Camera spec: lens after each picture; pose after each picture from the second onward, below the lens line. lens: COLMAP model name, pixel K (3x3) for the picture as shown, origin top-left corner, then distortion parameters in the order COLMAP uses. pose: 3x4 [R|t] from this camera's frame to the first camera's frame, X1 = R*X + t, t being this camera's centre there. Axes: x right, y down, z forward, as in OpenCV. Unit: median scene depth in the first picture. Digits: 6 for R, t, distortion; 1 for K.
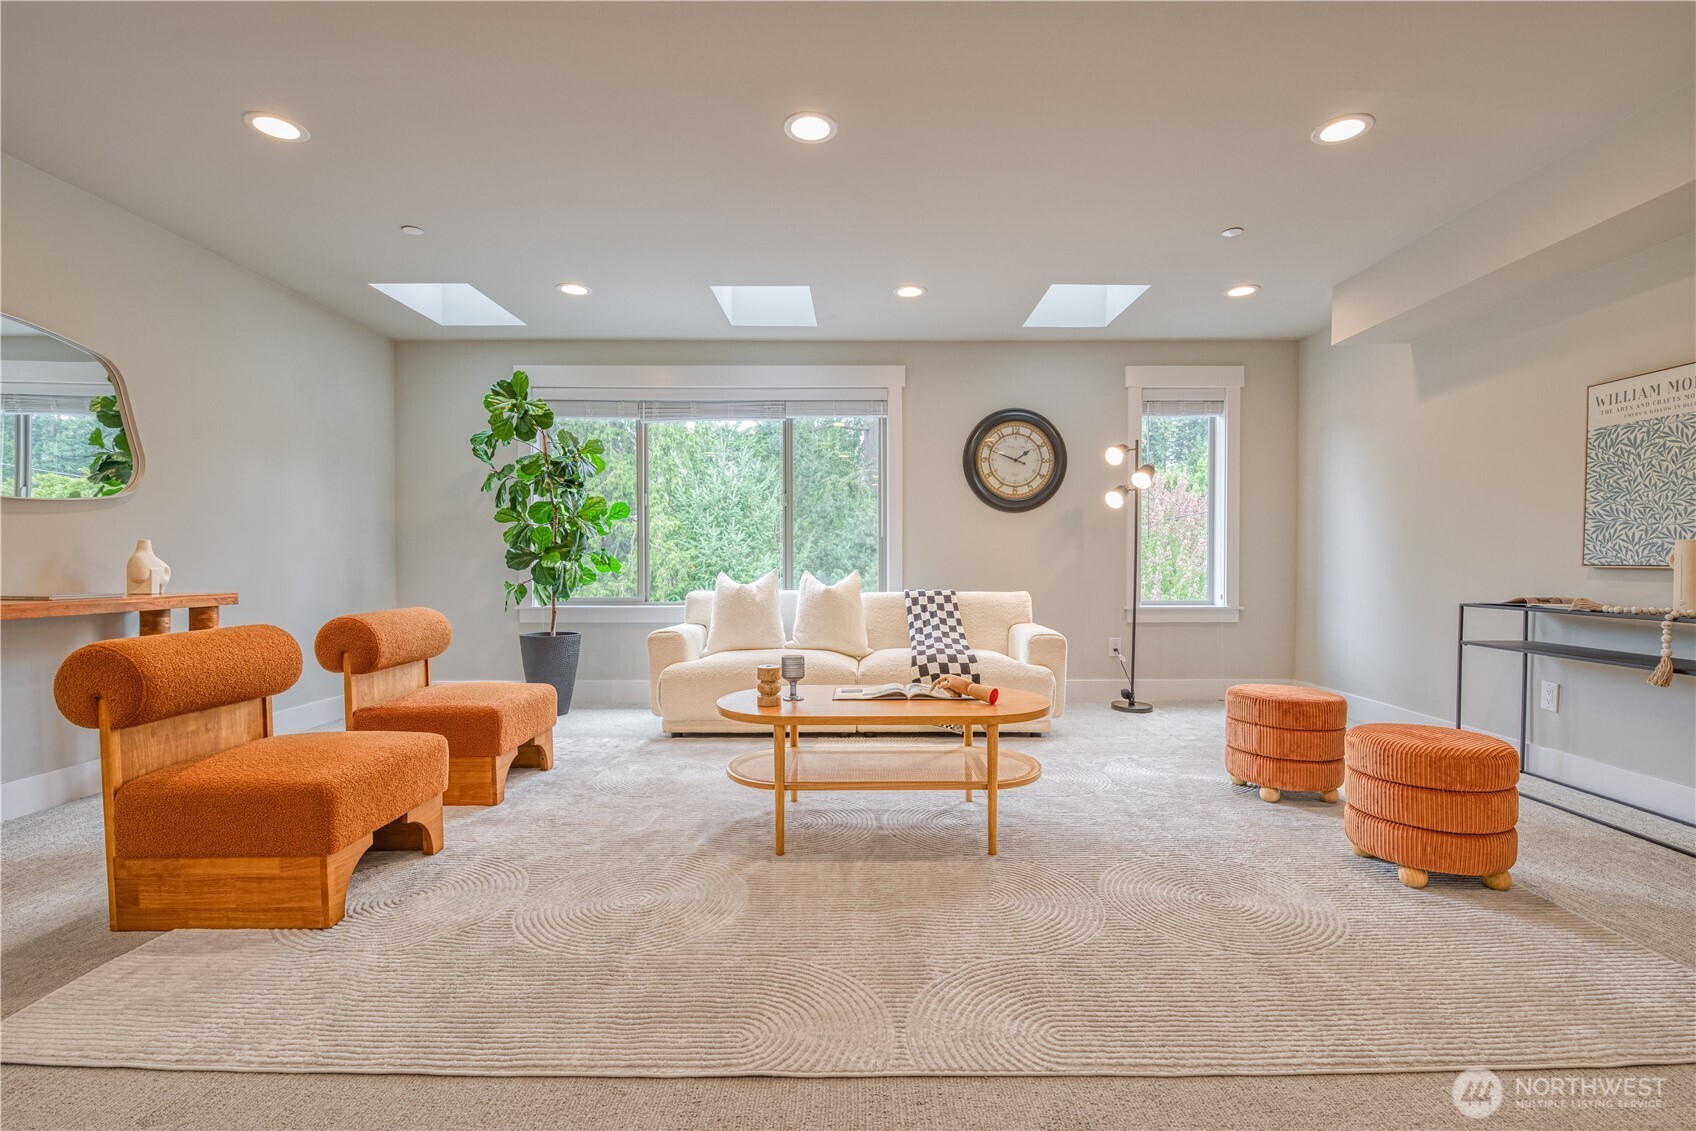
lens RADIAL K [[761.0, 0, 847.8], [0, 761.0, 571.7], [0, 0, 1]] dist [-0.007661, -0.002967]
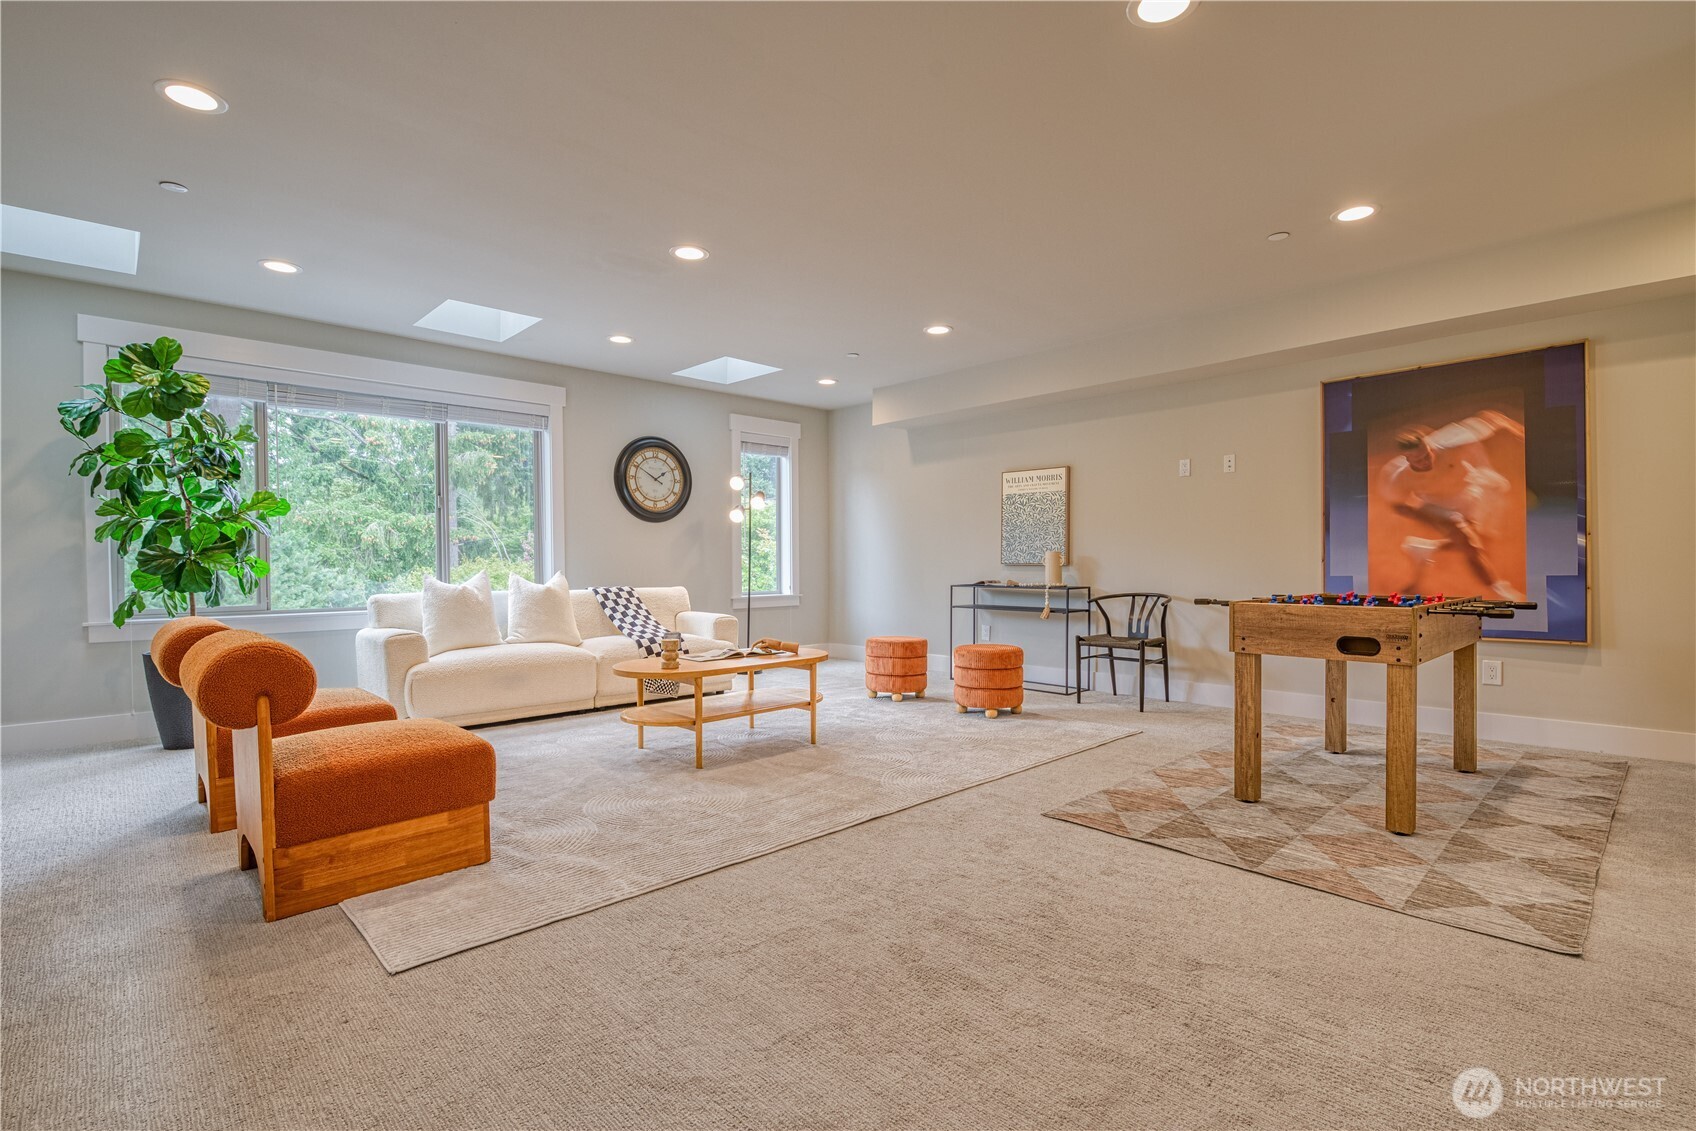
lens RADIAL K [[791.1, 0, 849.3], [0, 791.1, 565.3], [0, 0, 1]] dist [-0.003245, -0.000462]
pose [[0.725309, -0.005519, 0.688401, -0.489435], [0.012276, 0.999913, -0.004918, 0.000927], [-0.688314, 0.012018, 0.725313, -0.147513]]
